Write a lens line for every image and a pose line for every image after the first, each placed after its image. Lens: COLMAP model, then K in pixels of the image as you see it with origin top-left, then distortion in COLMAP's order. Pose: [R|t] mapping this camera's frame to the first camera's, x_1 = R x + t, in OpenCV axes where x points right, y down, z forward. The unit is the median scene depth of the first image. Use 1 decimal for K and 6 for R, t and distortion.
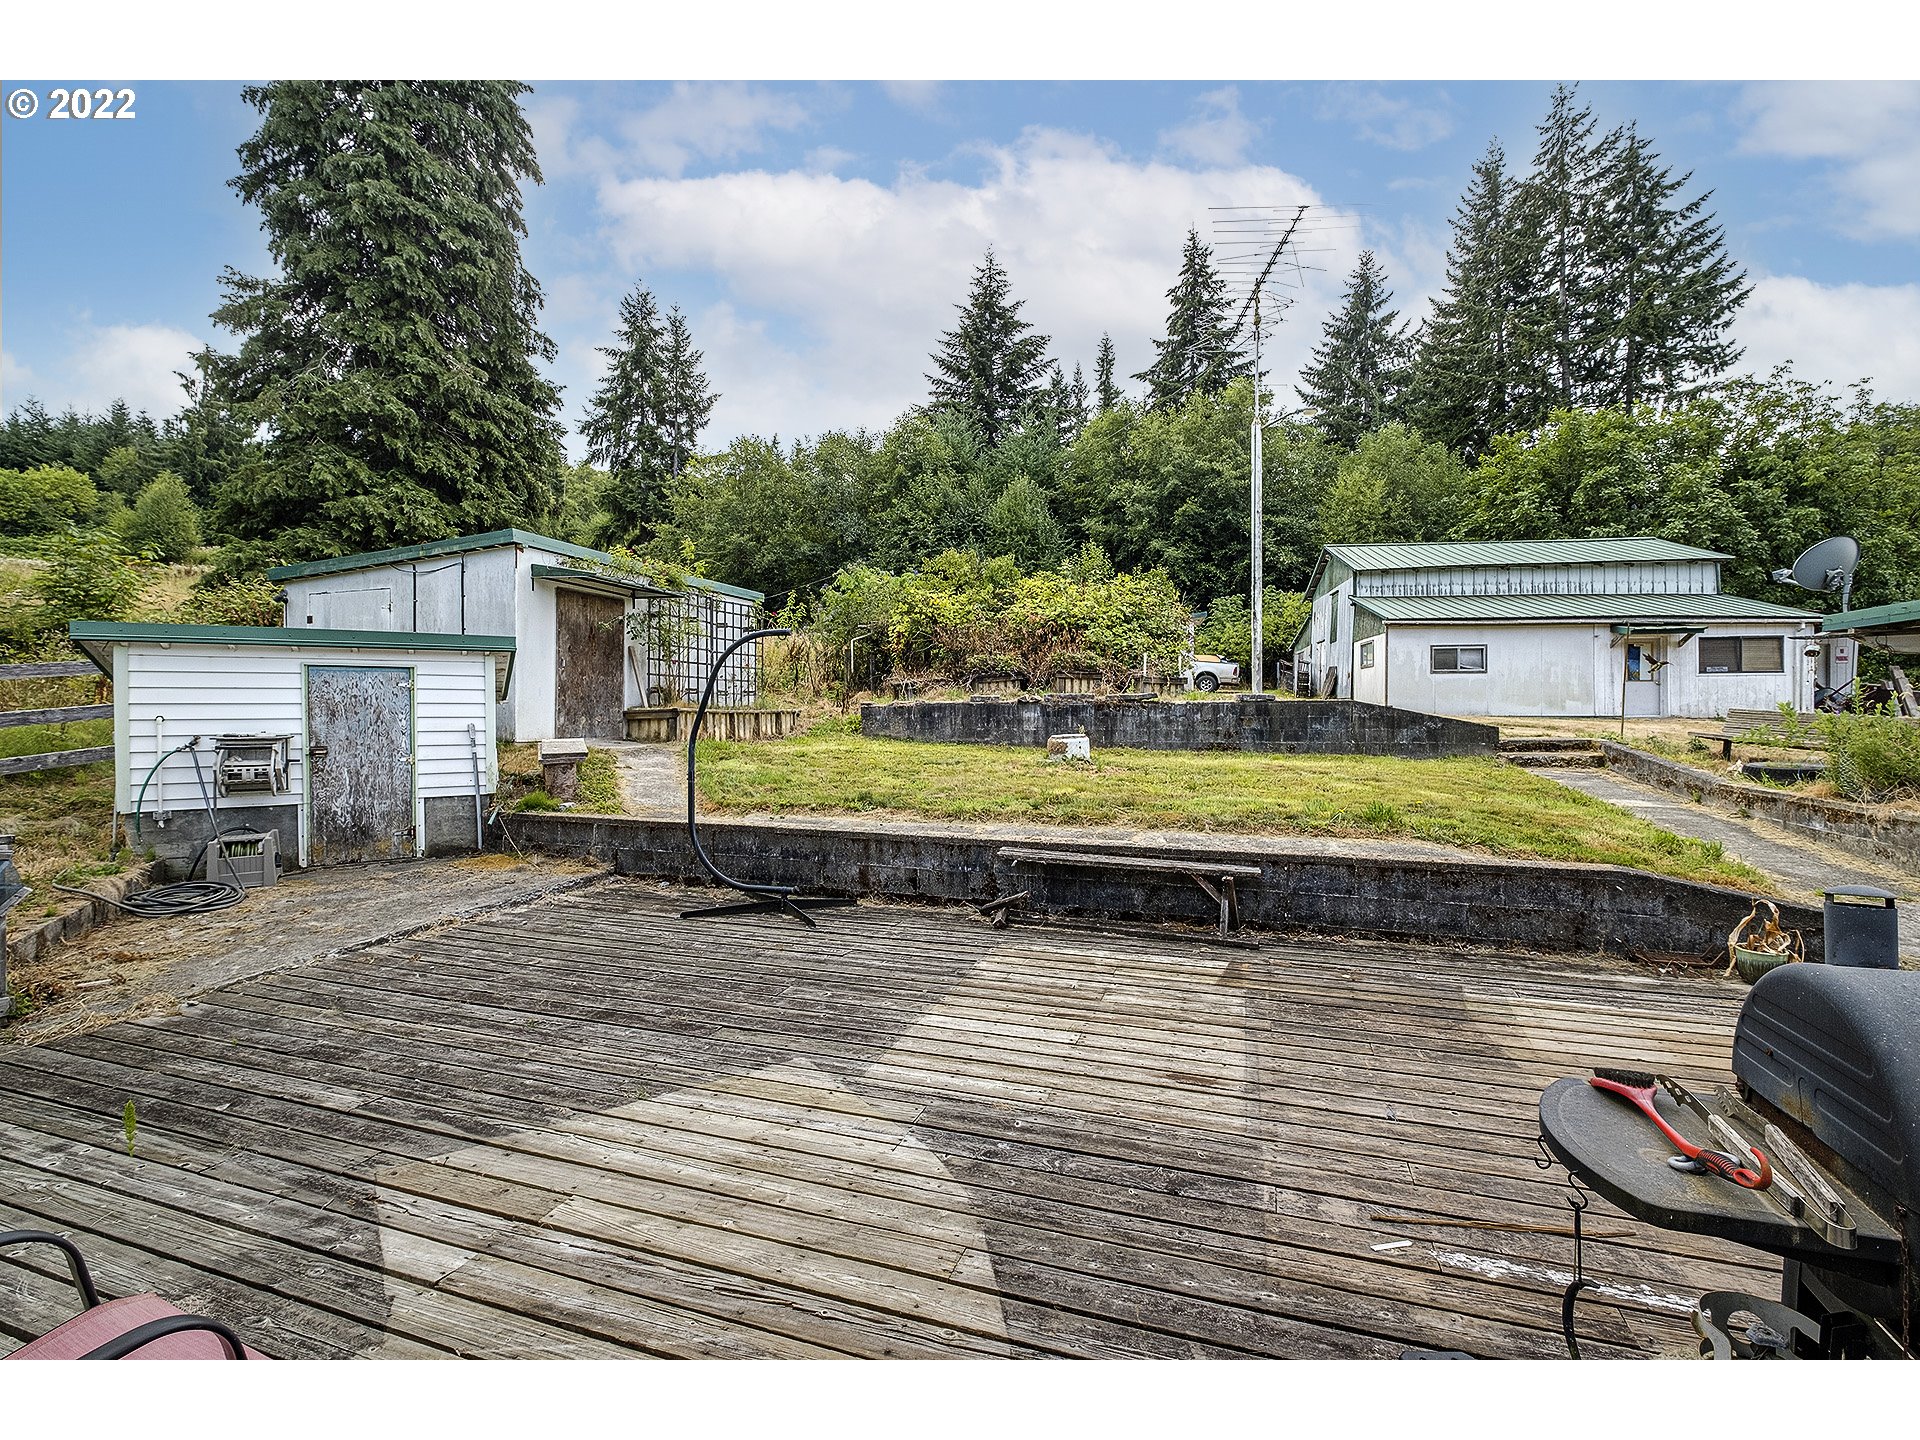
lens RADIAL K [[845.4, 0, 964.0], [0, 845.4, 721.4], [0, 0, 1]] dist [0.006332, -0.005681]
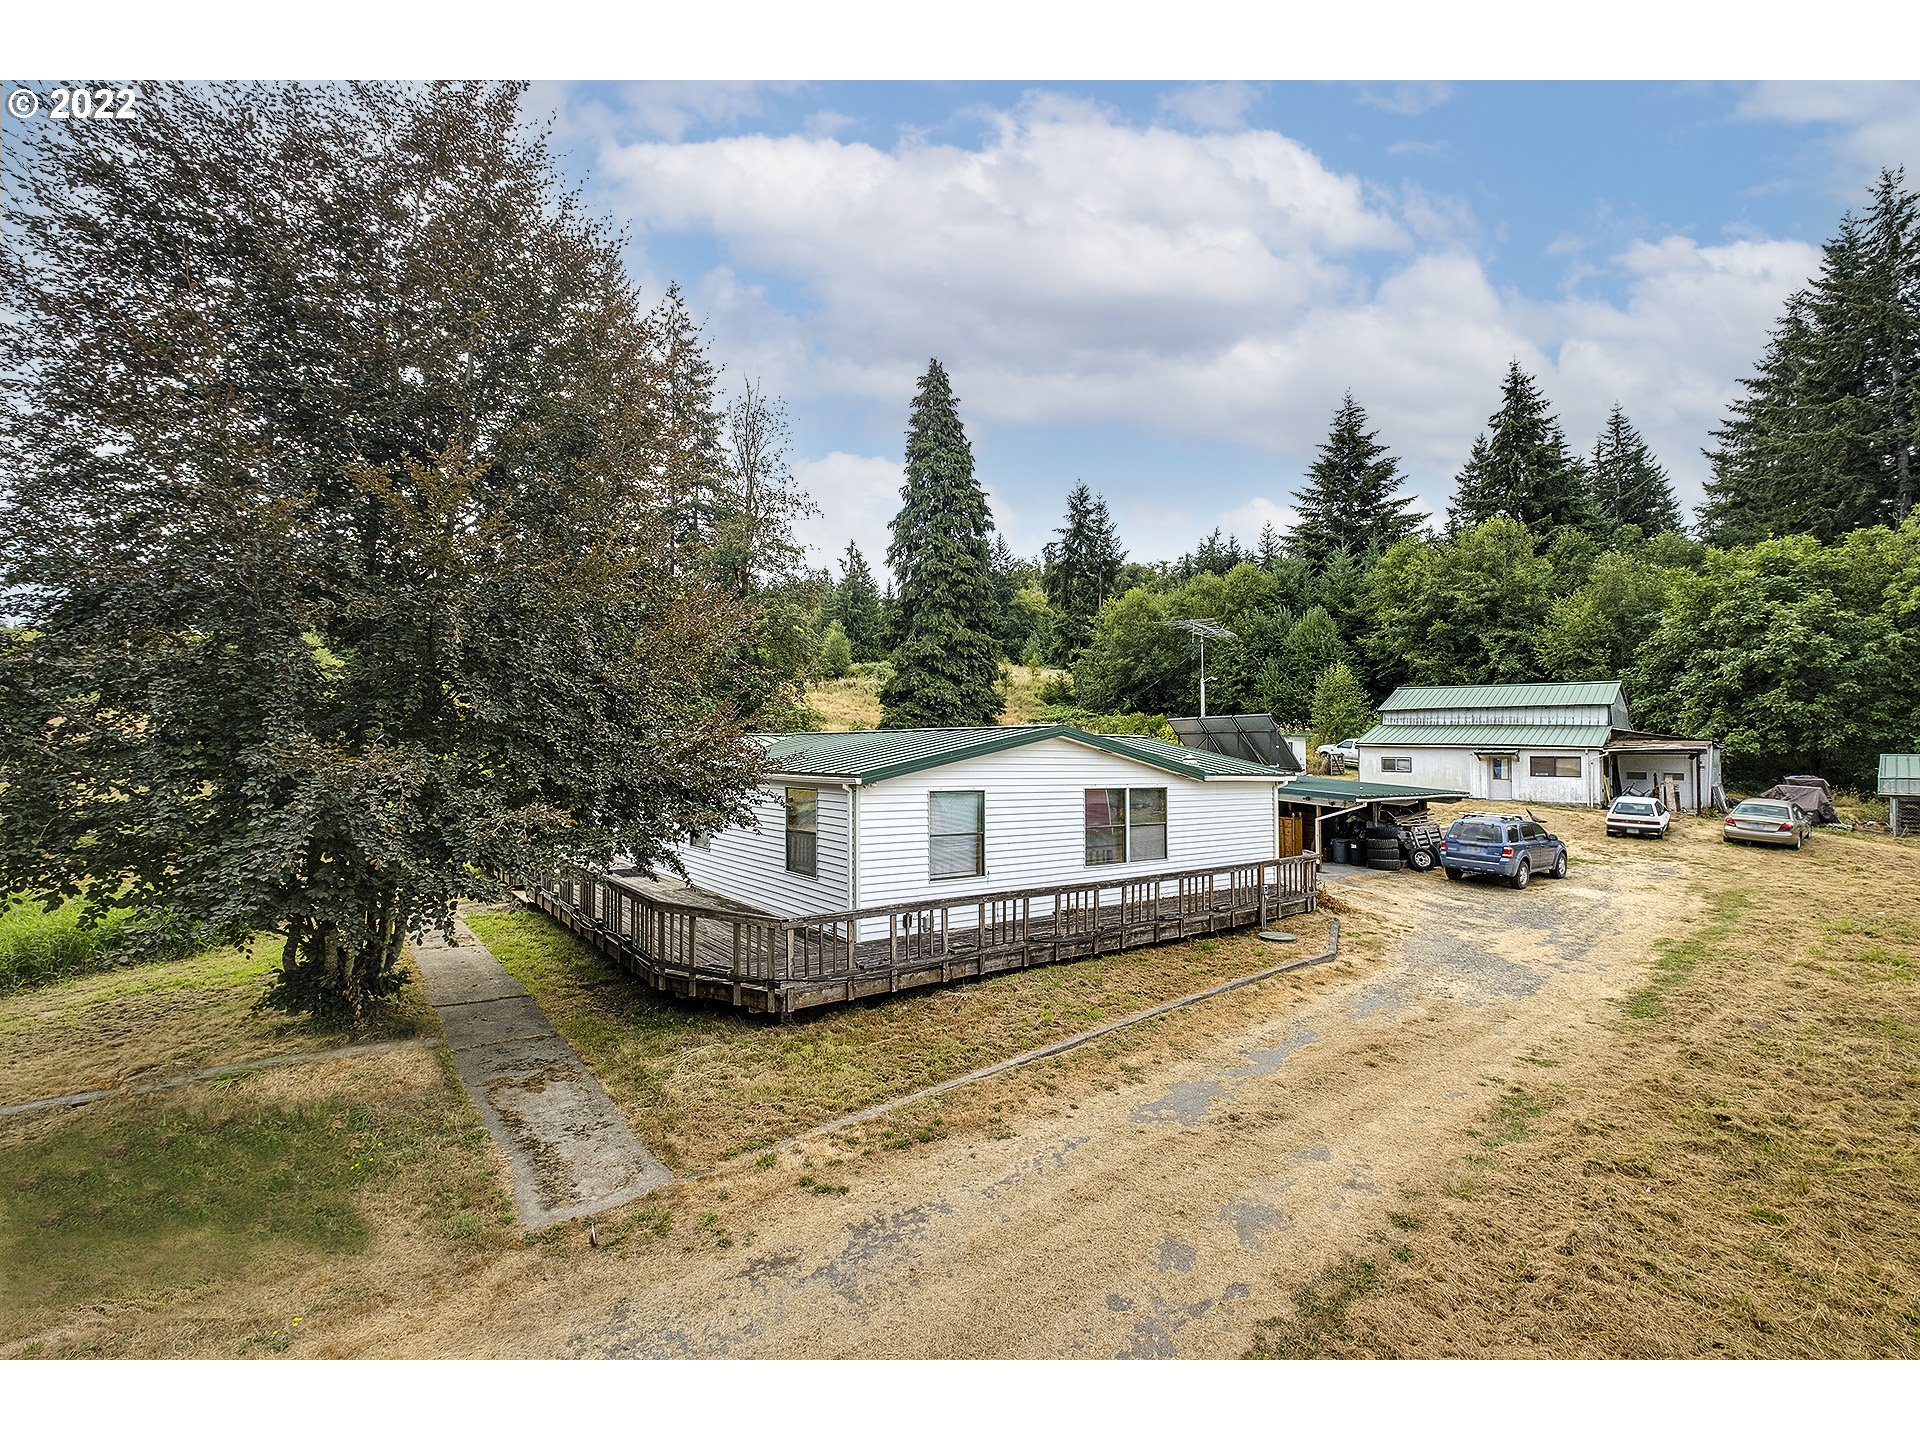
lens RADIAL K [[845.4, 0, 949.4], [0, 845.4, 732.2], [0, 0, 1]] dist [0.006332, -0.005681]
pose [[0.833437, 0.000778, -0.552613, 0.742281], [-0.021474, 0.999289, -0.030980, -0.060709], [0.552196, 0.037687, 0.832862, -1.059639]]
